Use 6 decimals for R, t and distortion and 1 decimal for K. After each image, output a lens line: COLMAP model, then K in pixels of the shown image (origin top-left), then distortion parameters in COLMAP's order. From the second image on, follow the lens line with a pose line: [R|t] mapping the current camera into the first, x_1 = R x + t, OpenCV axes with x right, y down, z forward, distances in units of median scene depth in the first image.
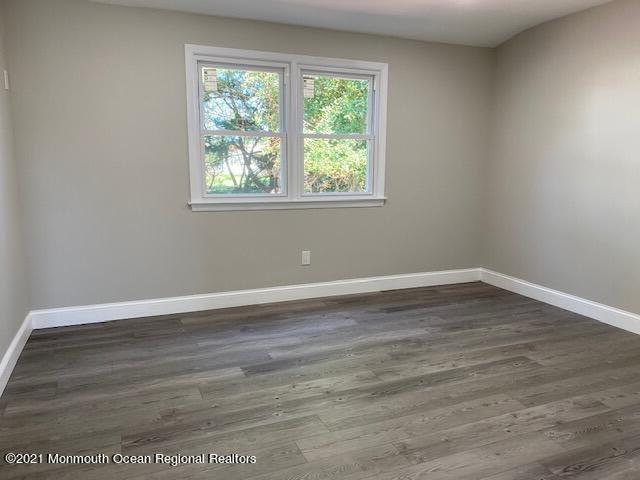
lens RADIAL K [[499.1, 0, 320.0], [0, 499.1, 240.0], [0, 0, 1]] dist [0.073988, -0.003269]
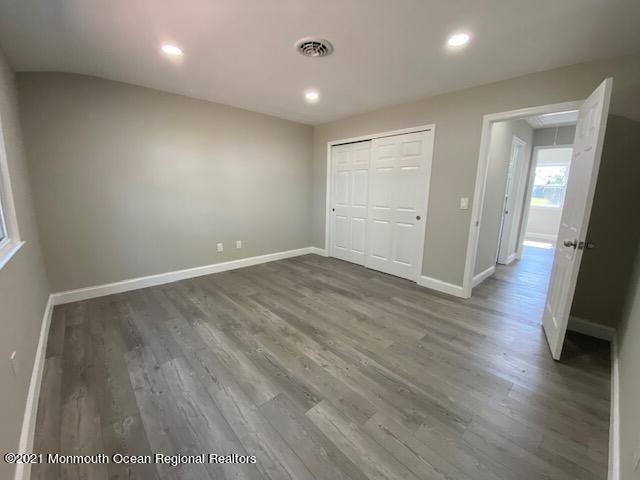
lens RADIAL K [[256.2, 0, 320.0], [0, 256.2, 240.0], [0, 0, 1]] dist [-0.007648, -0.000598]
pose [[-0.342416, -0.196300, 0.918813, -0.562284], [0.139488, 0.956472, 0.256329, -0.188601], [-0.929136, 0.215935, -0.300130, 1.064799]]
